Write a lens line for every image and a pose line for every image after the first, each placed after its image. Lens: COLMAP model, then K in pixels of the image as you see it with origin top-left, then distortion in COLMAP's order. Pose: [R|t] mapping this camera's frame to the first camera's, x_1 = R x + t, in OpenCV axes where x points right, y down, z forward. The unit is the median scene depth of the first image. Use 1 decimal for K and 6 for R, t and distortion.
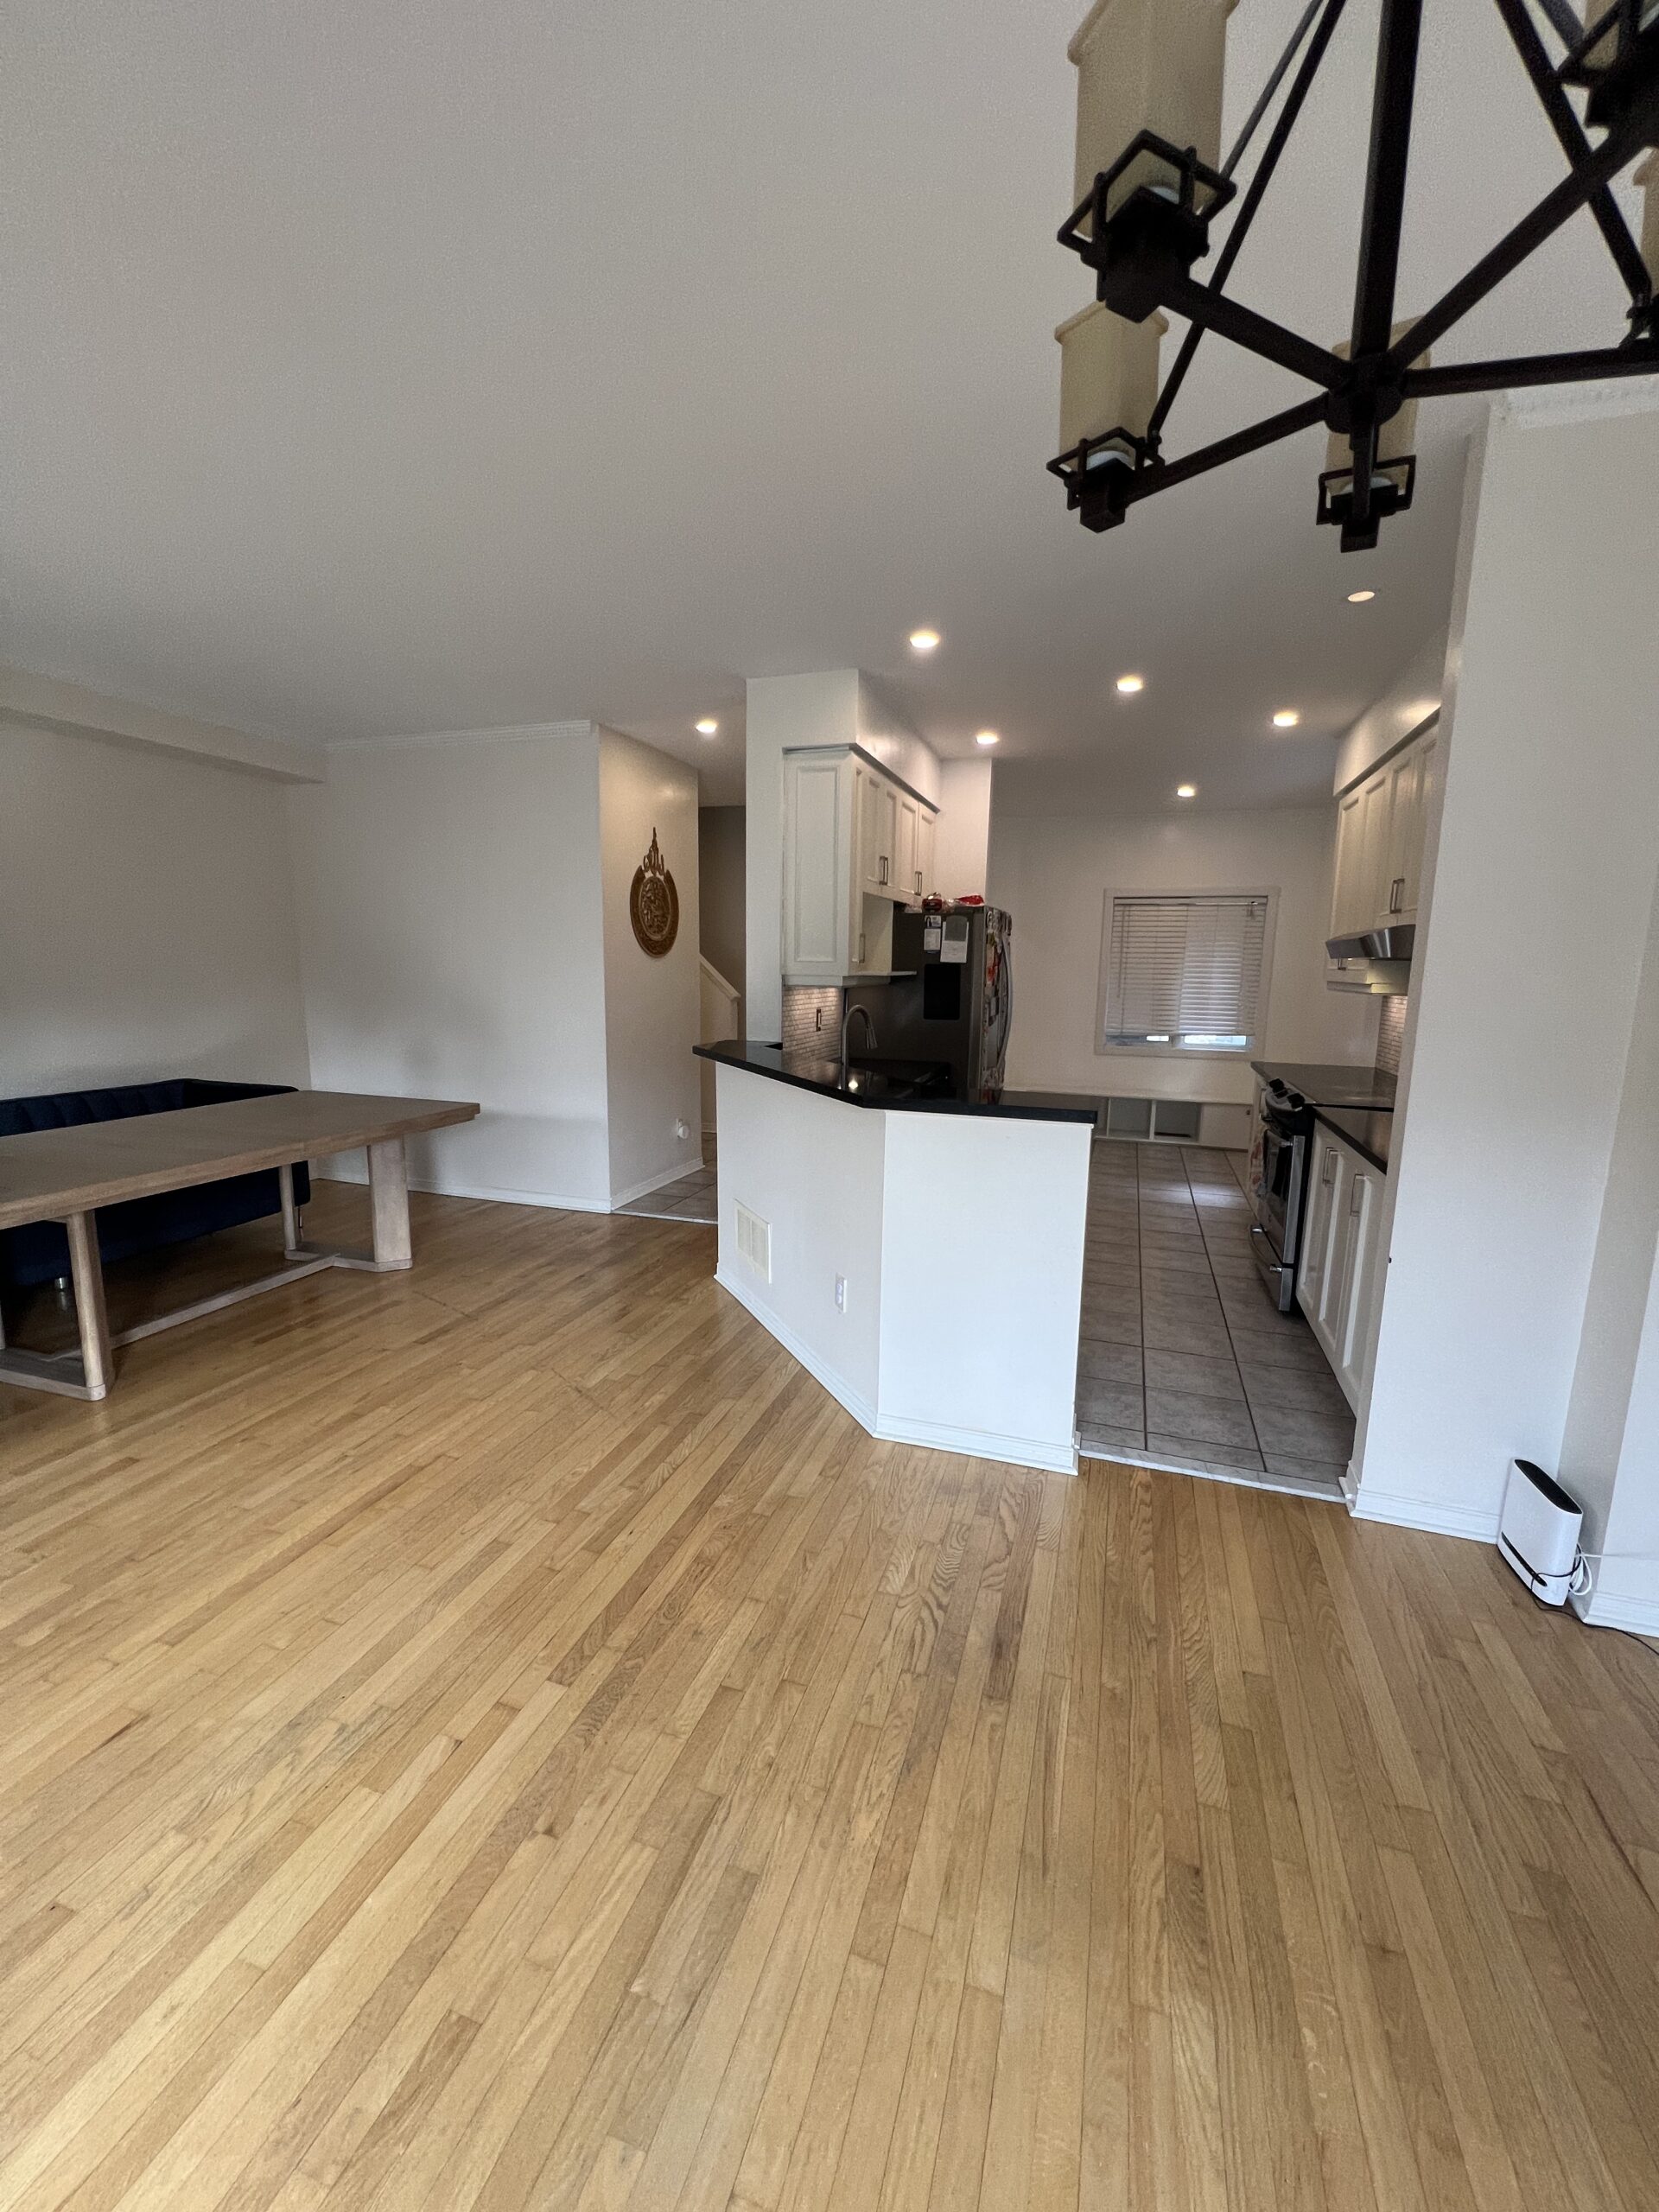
lens RADIAL K [[882.9, 0, 836.3], [0, 882.9, 1101.1], [0, 0, 1]] dist [0.000701, 0.000177]
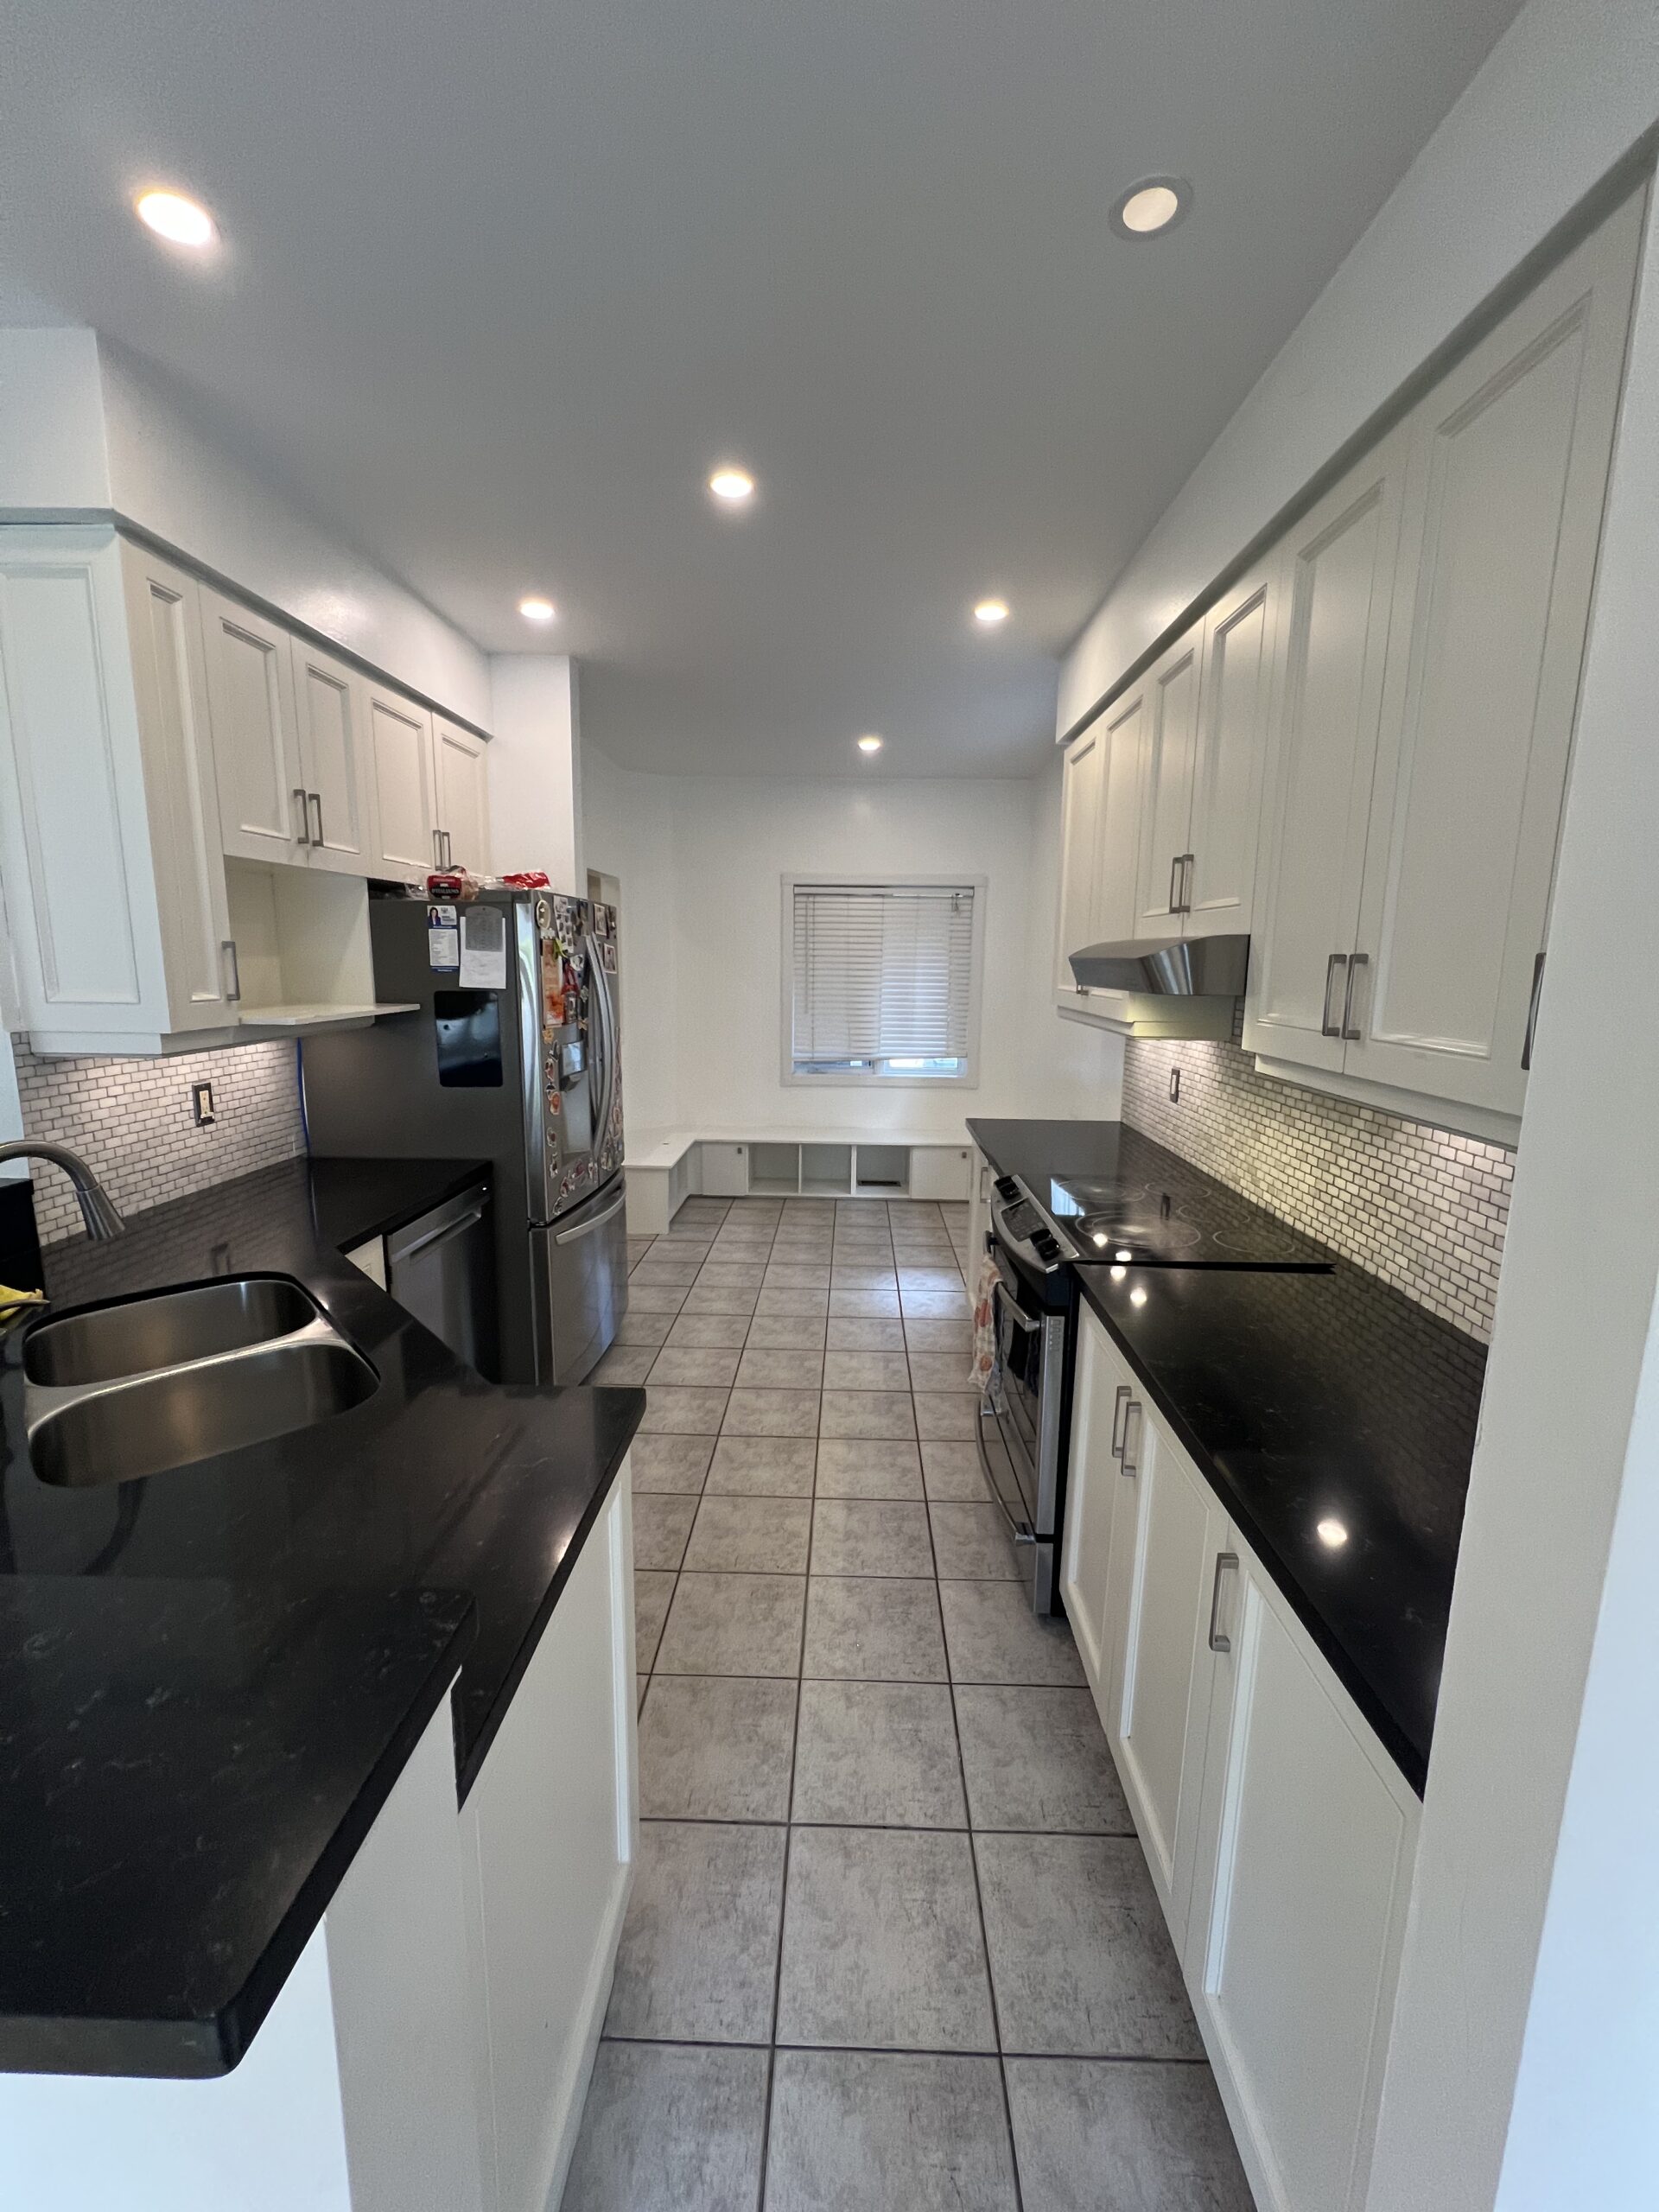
lens RADIAL K [[880.4, 0, 835.6], [0, 880.4, 1102.0], [0, 0, 1]] dist [-0.001429, 0.000155]
pose [[0.955879, -0.050455, 0.289396, 0.236036], [0.046596, 0.998709, 0.020213, -0.109754], [-0.290043, -0.005836, 0.956996, 0.504147]]
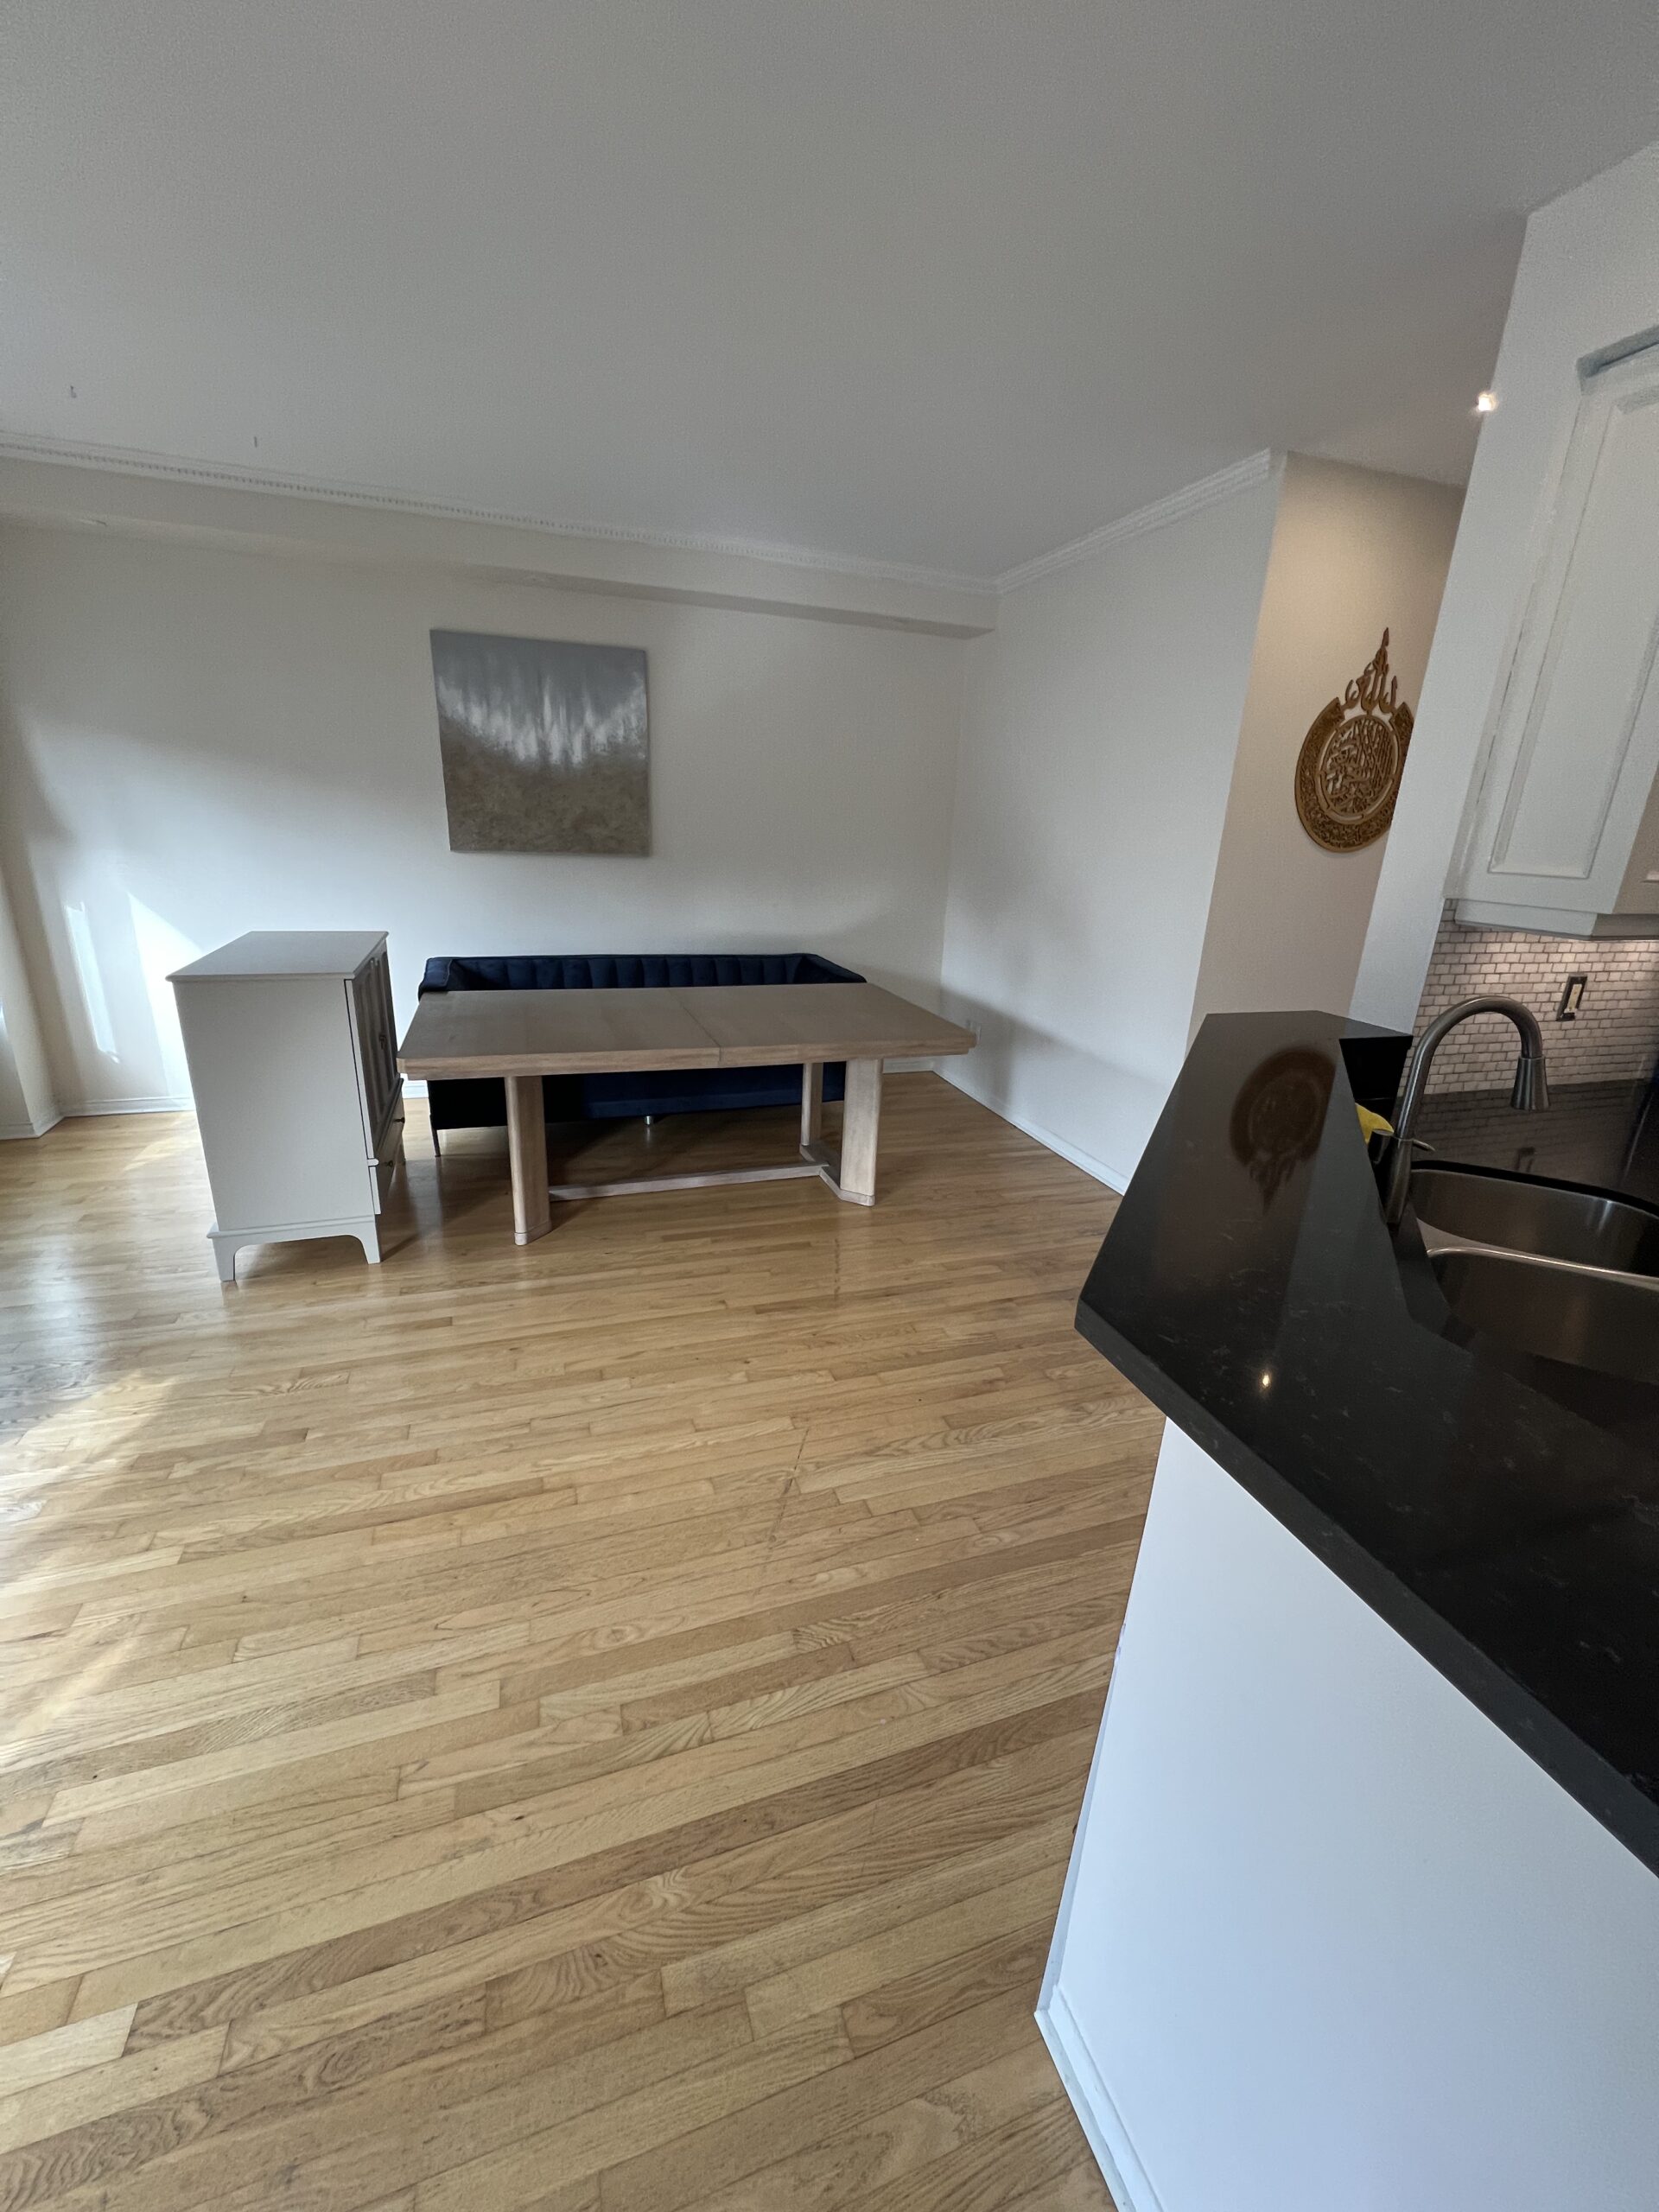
lens RADIAL K [[882.9, 0, 836.3], [0, 882.9, 1101.1], [0, 0, 1]] dist [0.000701, 0.000177]
pose [[0.604979, 0.252450, -0.755162, 0.145896], [-0.156514, 0.967609, 0.198083, -0.089531], [0.780708, -0.001643, 0.624894, 0.491920]]
